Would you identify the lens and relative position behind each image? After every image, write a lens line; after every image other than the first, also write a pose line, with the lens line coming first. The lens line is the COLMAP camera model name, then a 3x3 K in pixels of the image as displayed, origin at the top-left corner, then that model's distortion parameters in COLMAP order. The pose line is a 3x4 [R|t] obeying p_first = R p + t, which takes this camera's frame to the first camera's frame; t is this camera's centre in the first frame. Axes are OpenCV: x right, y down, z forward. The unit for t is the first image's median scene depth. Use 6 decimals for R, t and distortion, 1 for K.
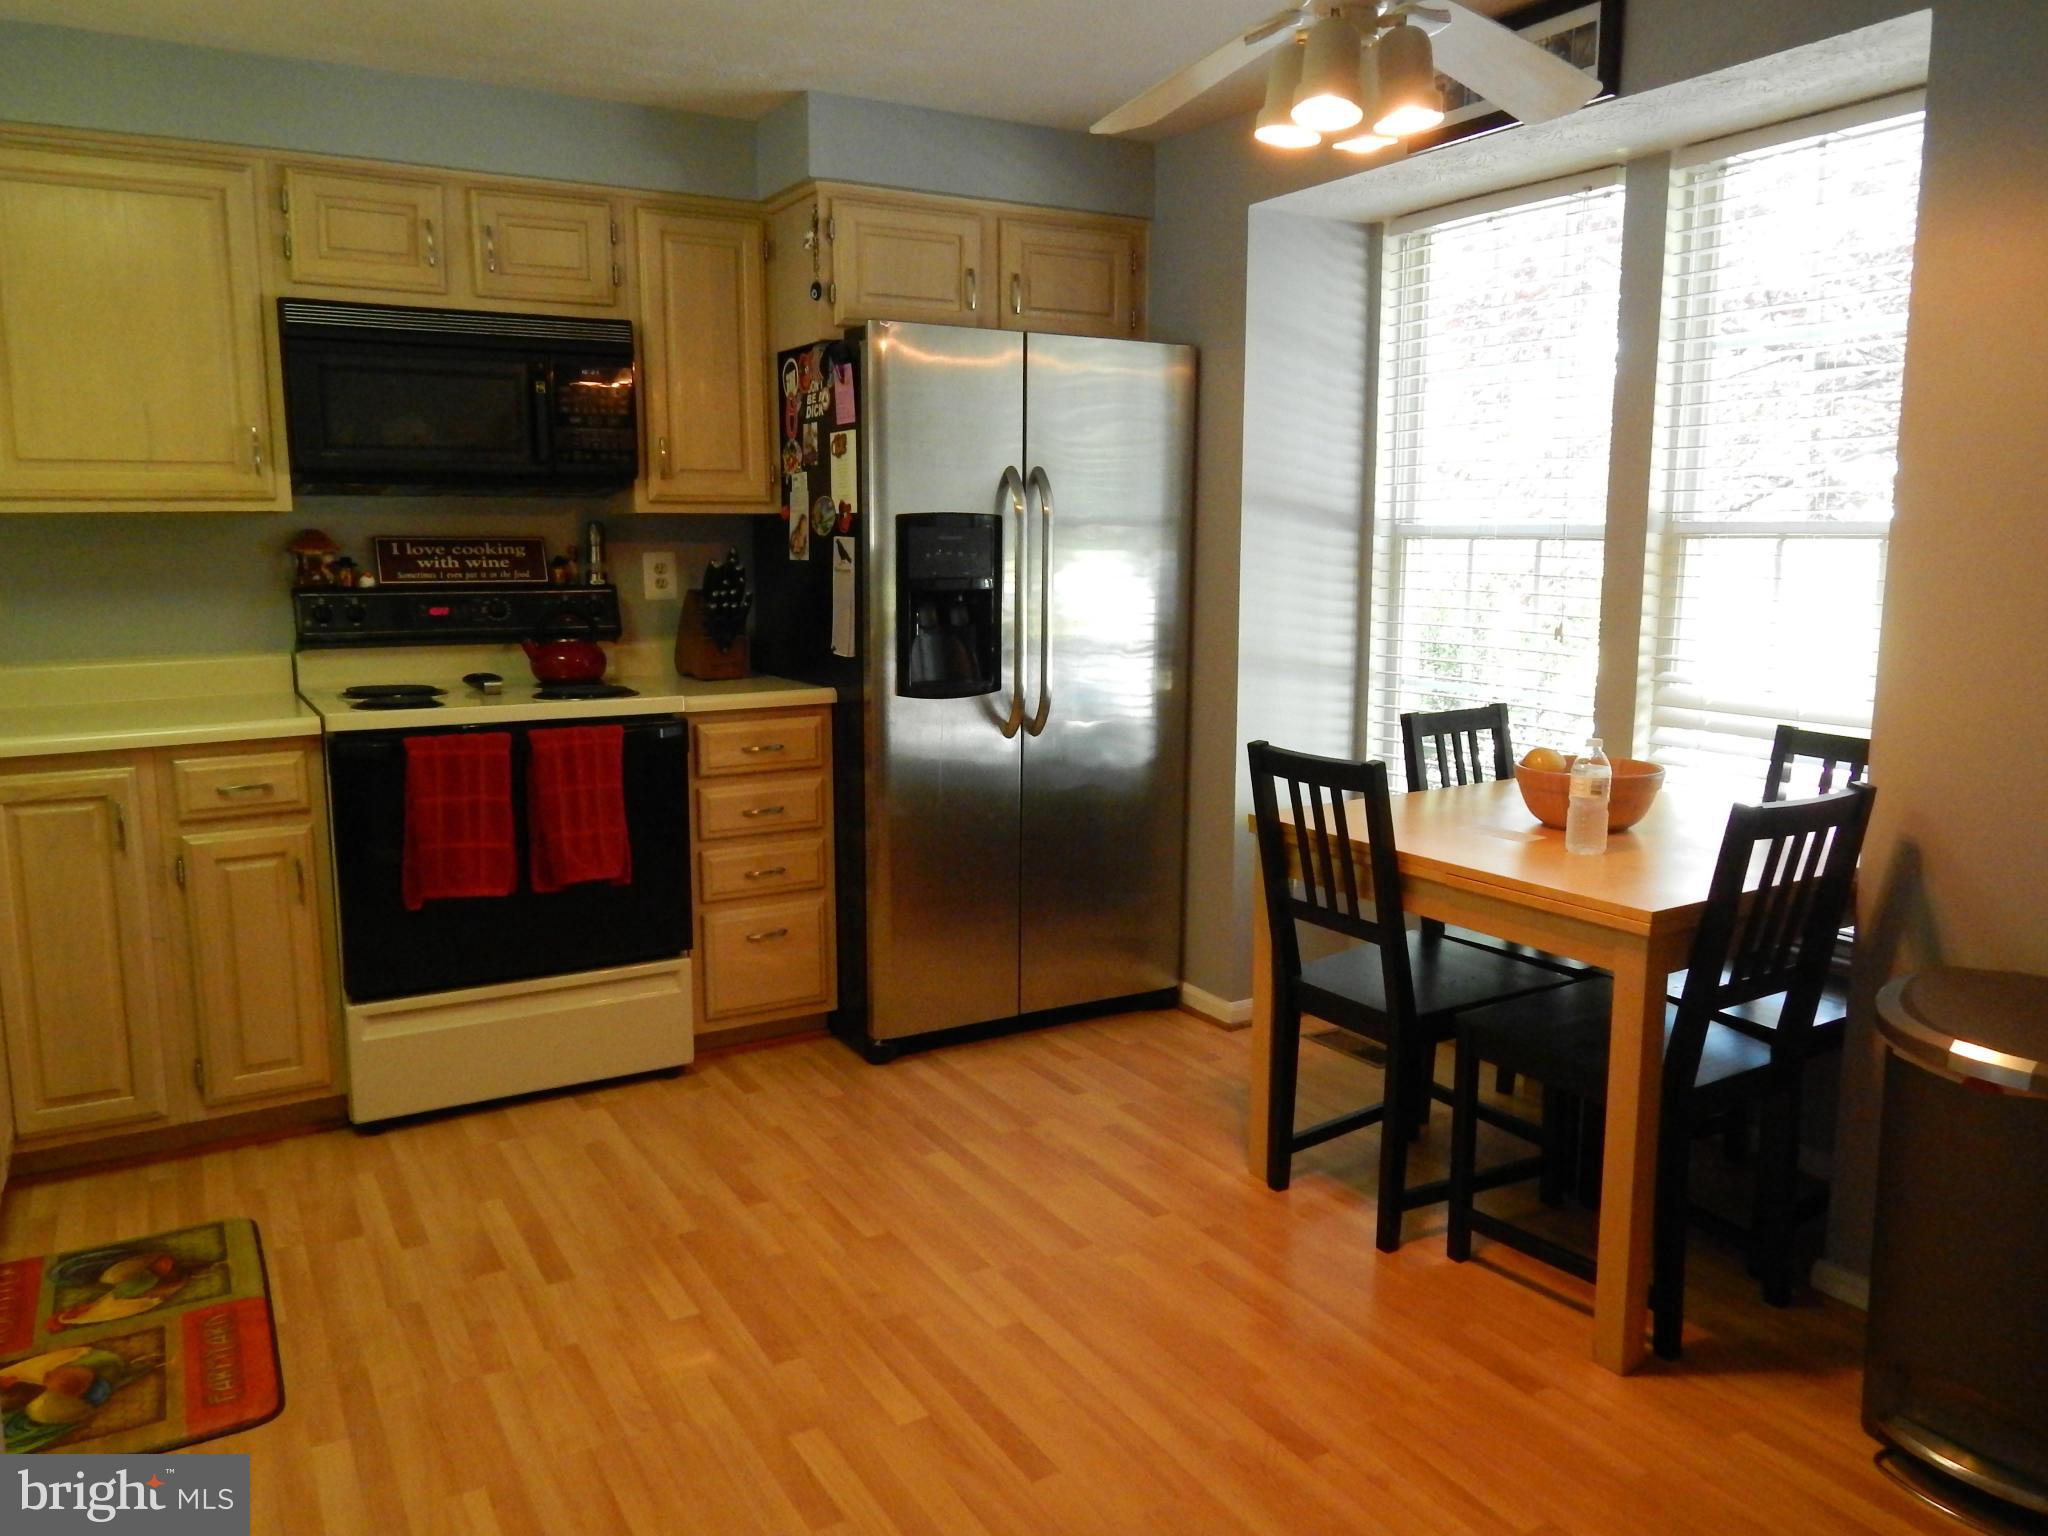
lens RADIAL K [[1506.7, 0, 1072.8], [0, 1506.7, 764.0], [0, 0, 1]] dist [-0.004748, -0.003366]
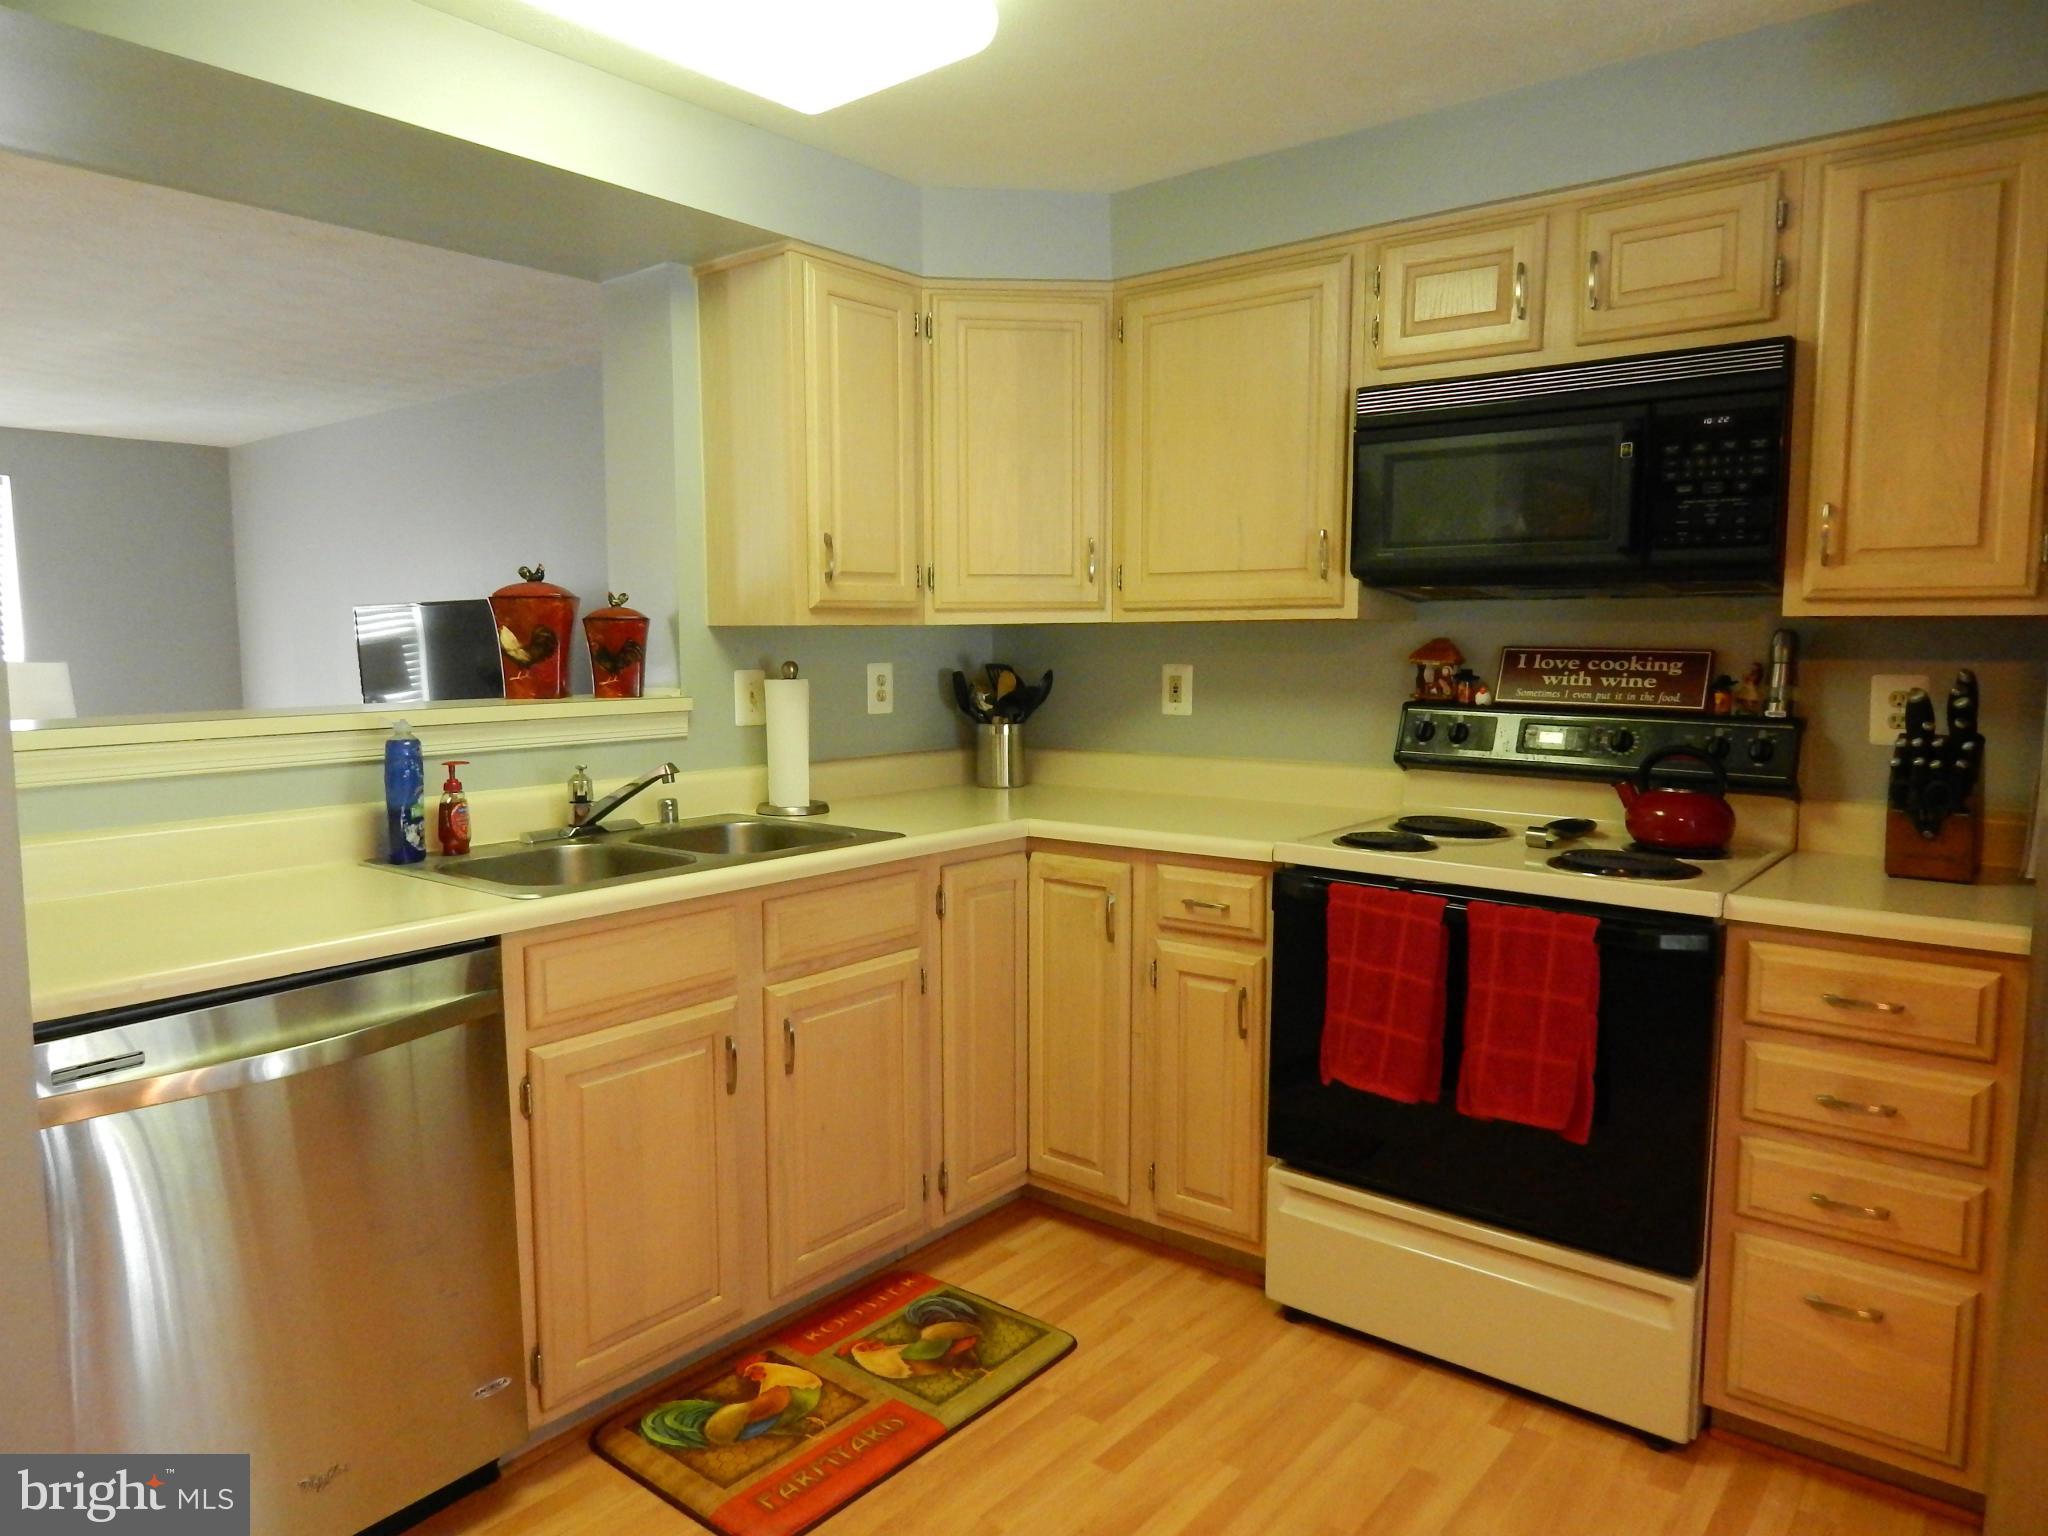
lens RADIAL K [[1351.2, 0, 1028.4], [0, 1351.2, 760.1], [0, 0, 1]] dist [-0.000792, -0.004342]
pose [[0.335213, 0.088986, -0.937930, 0.194510], [-0.147725, 0.988180, 0.040957, -0.085687], [0.930489, 0.124826, 0.344397, 0.533400]]
